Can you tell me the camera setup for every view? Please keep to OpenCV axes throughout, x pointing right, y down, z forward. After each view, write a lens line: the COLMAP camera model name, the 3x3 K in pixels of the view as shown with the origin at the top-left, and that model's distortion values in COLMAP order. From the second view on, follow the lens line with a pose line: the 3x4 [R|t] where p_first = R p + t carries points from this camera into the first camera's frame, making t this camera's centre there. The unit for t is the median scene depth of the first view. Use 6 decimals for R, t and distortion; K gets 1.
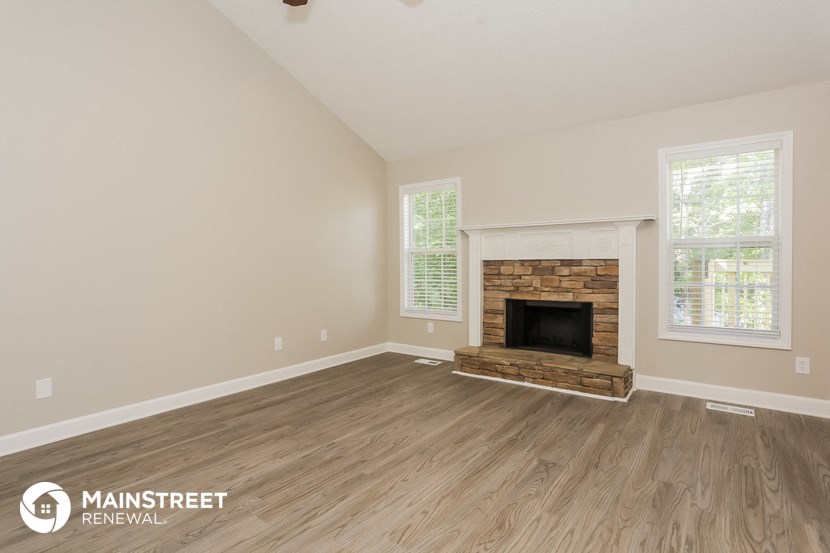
lens RADIAL K [[434.2, 0, 415.0], [0, 434.2, 276.5], [0, 0, 1]] dist [-0.092634, 0.050677]
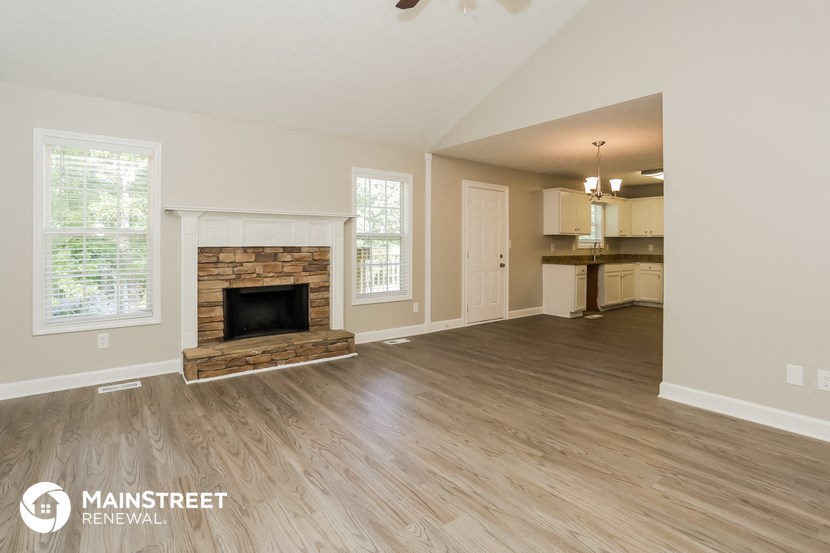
lens RADIAL K [[429.0, 0, 427.8], [0, 429.0, 251.6], [0, 0, 1]] dist [-0.063113, 0.037987]
pose [[0.227857, -0.004624, 0.973684, -0.644835], [0.029699, 0.999556, -0.002203, -0.013993], [-0.973242, 0.029419, 0.227893, 0.406923]]
